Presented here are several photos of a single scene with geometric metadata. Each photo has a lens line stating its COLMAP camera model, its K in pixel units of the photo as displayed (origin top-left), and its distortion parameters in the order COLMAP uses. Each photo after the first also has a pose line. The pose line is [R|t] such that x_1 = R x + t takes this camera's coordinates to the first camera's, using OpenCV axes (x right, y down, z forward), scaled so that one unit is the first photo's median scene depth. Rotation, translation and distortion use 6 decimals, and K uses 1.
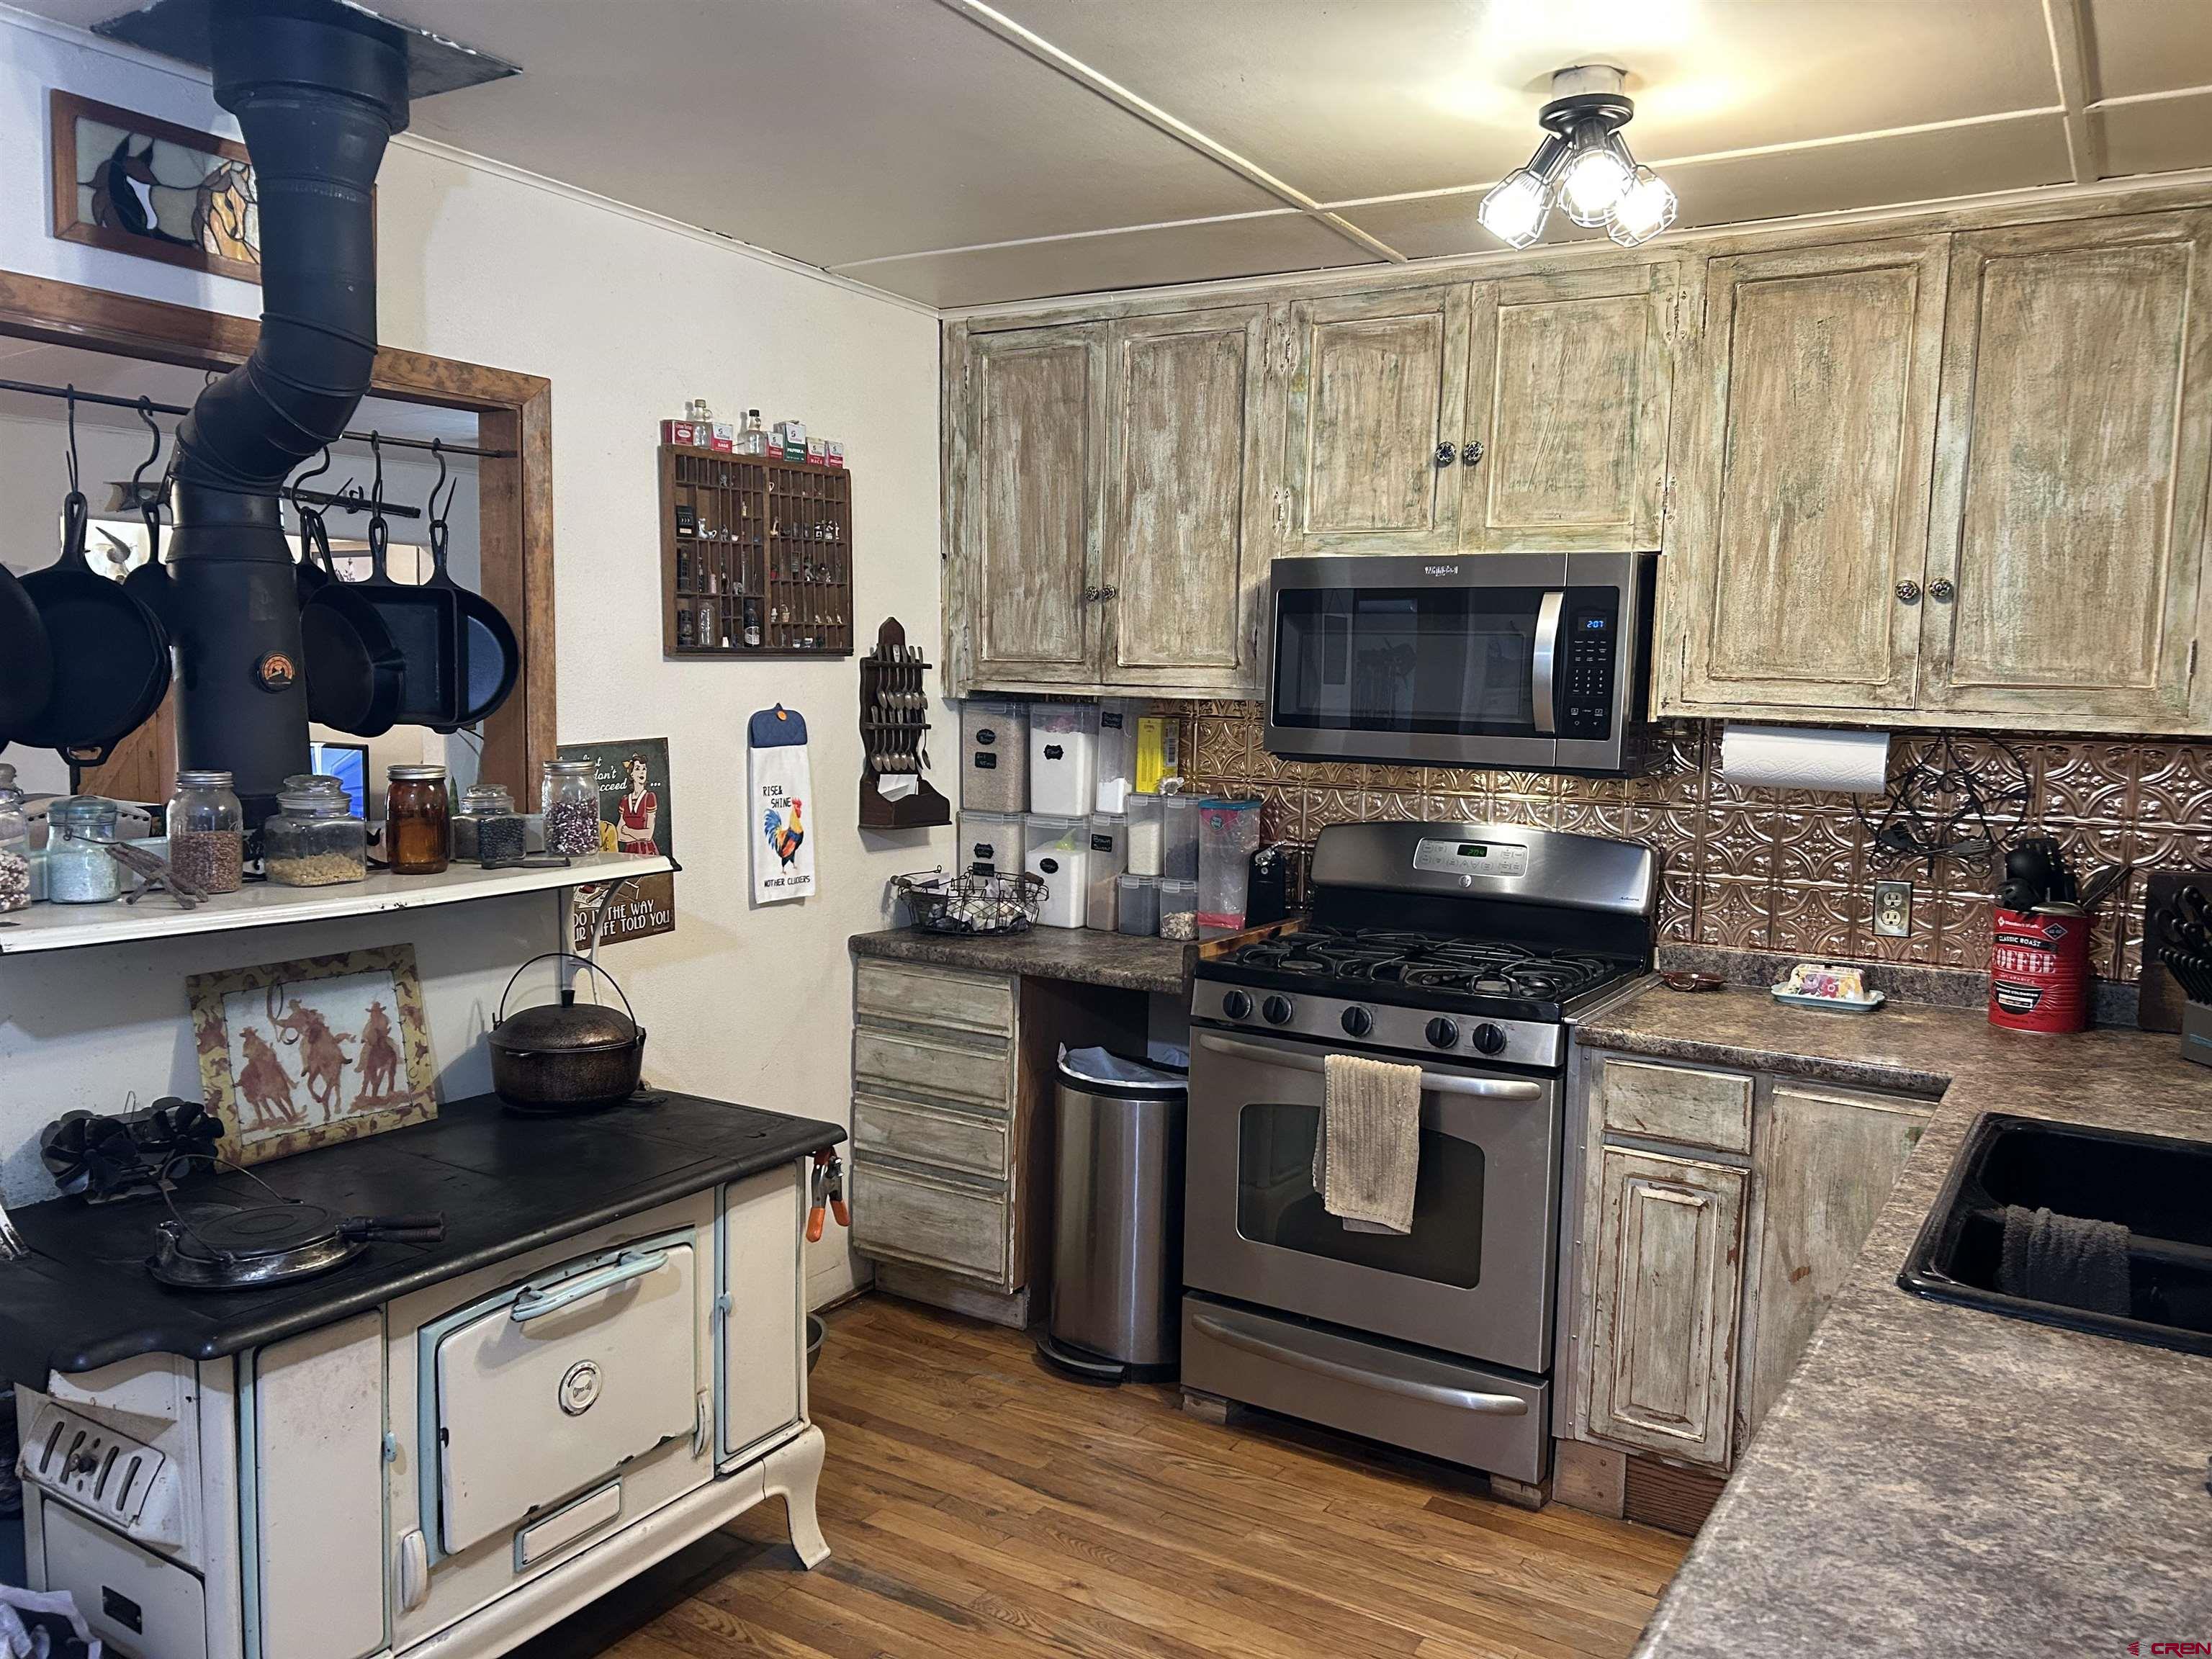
lens RADIAL K [[1656.9, 0, 1088.8], [0, 1656.9, 838.4], [0, 0, 1]] dist [0.059918, -0.061564]
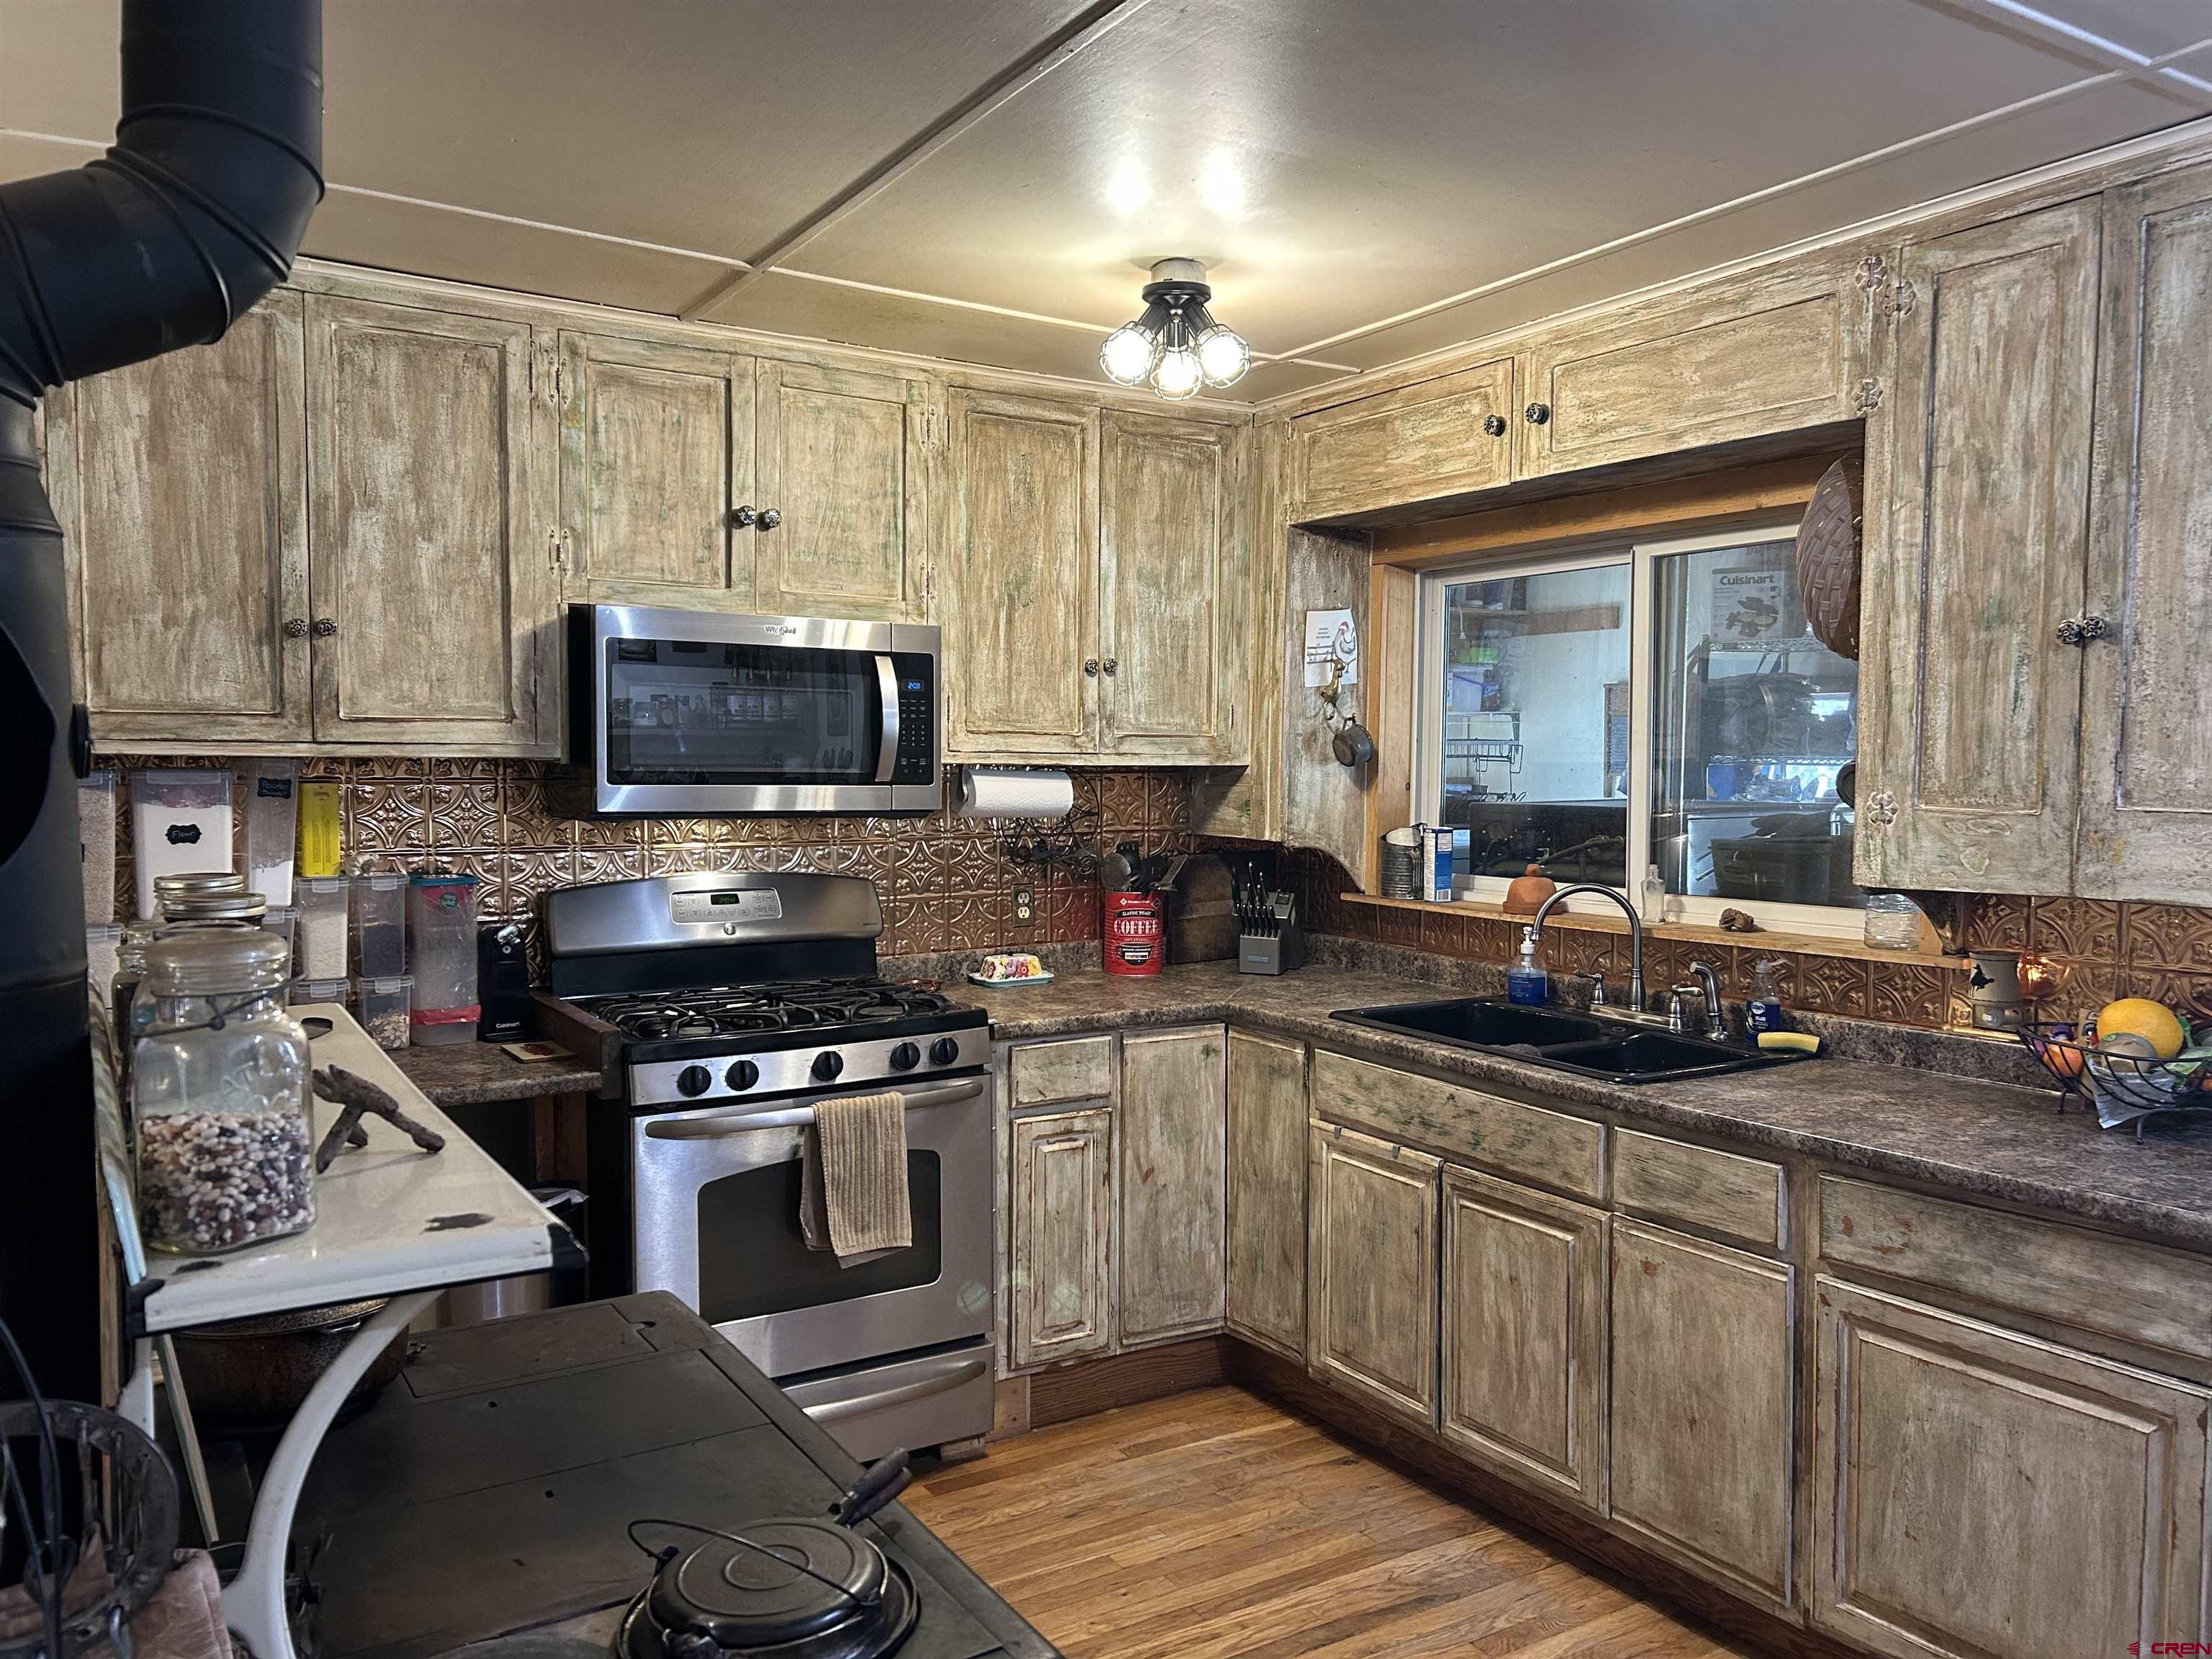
lens RADIAL K [[1656.9, 0, 1097.4], [0, 1656.9, 840.8], [0, 0, 1]] dist [0.059918, -0.061564]
pose [[0.443956, -0.069633, 0.893339, -0.682897], [0.090578, 0.995357, 0.032571, -0.047232], [-0.891459, 0.066457, 0.448202, 0.381468]]
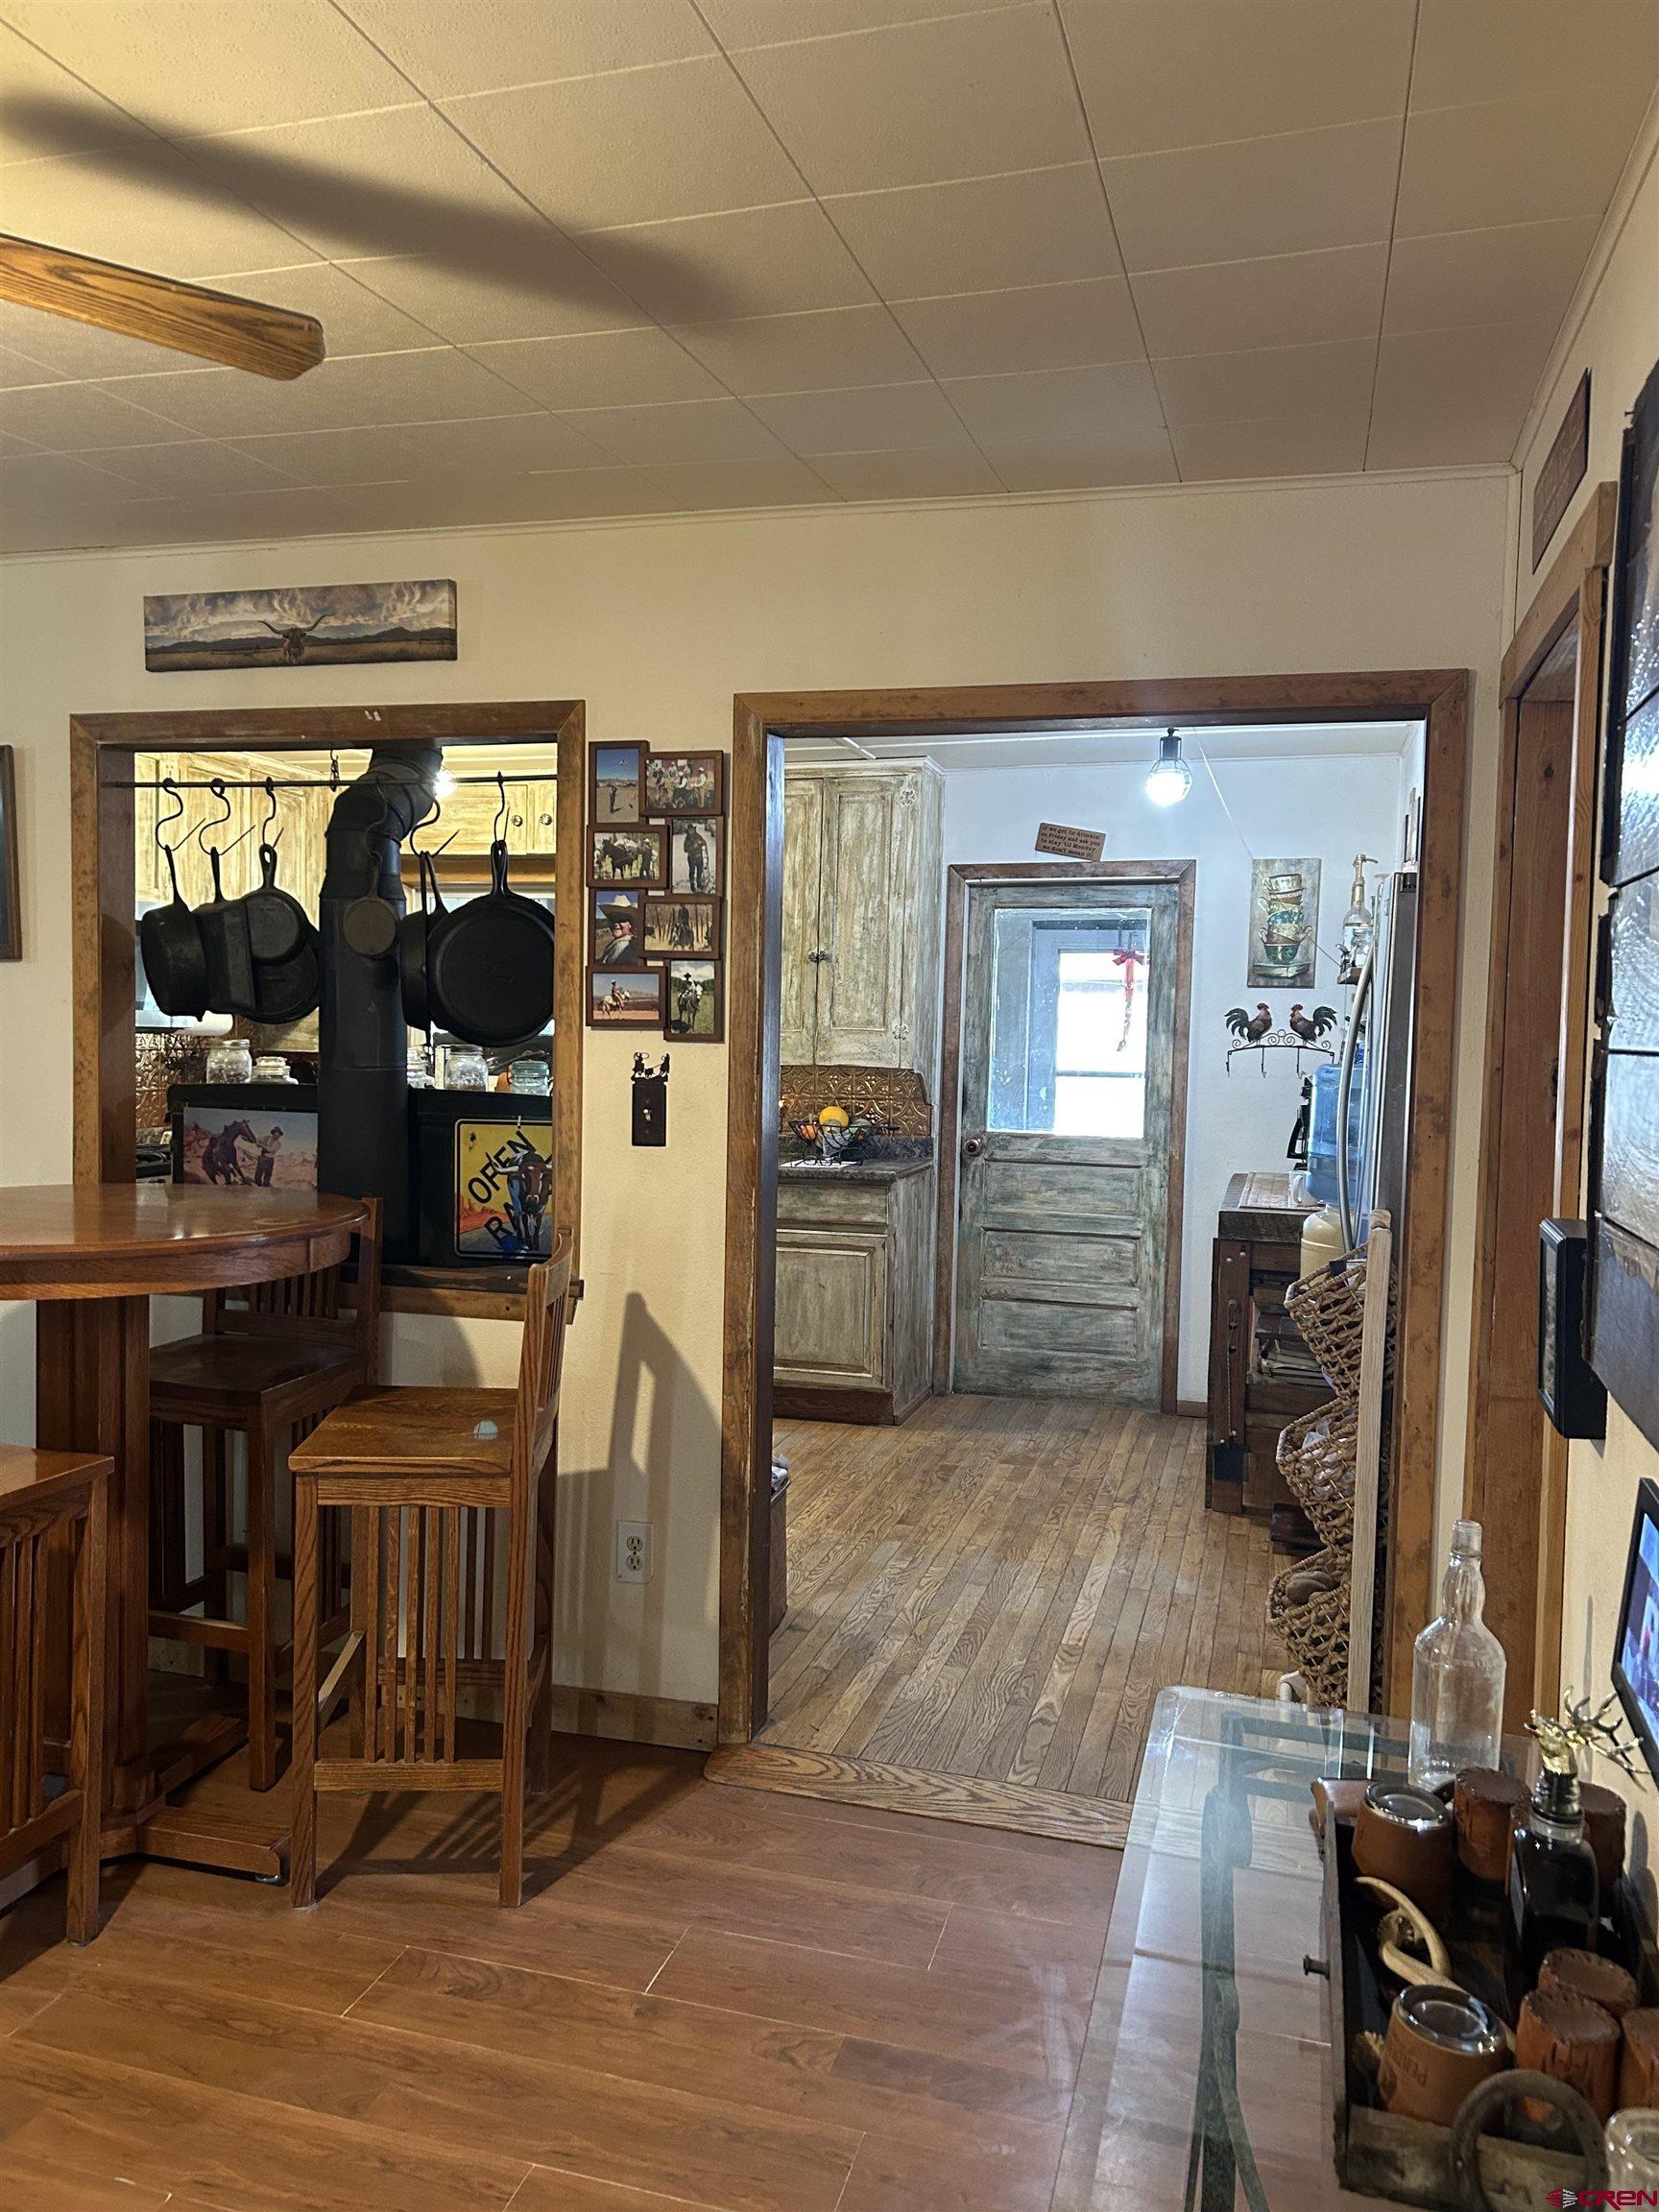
lens RADIAL K [[1656.9, 0, 801.2], [0, 1656.9, 1111.3], [0, 0, 1]] dist [0.059918, -0.061564]
pose [[-0.268582, -0.075303, 0.960309, -1.613274], [0.062856, 0.993445, 0.095481, -0.083490], [-0.961204, 0.086005, -0.262088, 0.851554]]
